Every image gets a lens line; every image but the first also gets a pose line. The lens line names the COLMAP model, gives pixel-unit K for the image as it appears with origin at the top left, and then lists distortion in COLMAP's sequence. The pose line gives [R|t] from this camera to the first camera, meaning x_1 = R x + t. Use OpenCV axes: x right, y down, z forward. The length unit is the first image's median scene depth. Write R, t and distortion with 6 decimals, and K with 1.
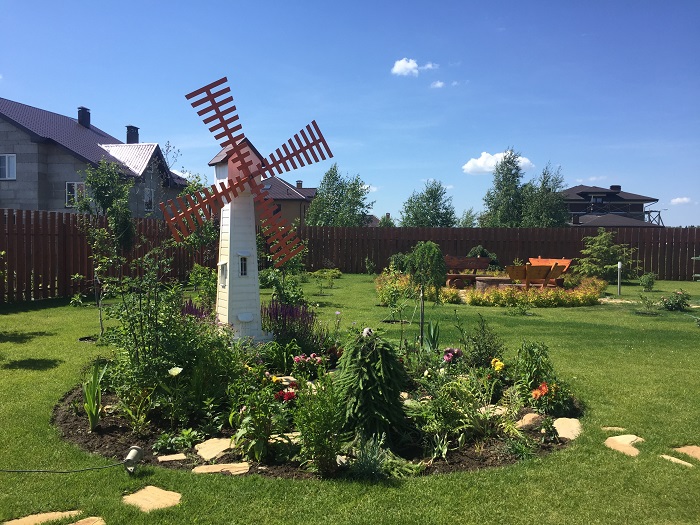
lens RADIAL K [[616.8, 0, 350.0], [0, 616.8, 262.5], [0, 0, 1]] dist [0.070643, -0.113196]
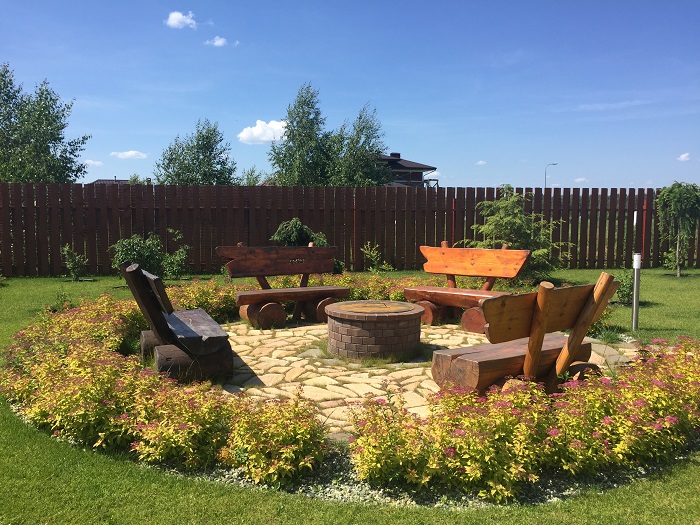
lens RADIAL K [[616.8, 0, 350.0], [0, 616.8, 262.5], [0, 0, 1]] dist [0.070643, -0.113196]
pose [[0.934394, -0.035496, 0.354469, 0.037842], [0.018778, 0.998548, 0.050494, -0.008915], [-0.355746, -0.040525, 0.933704, 0.281031]]
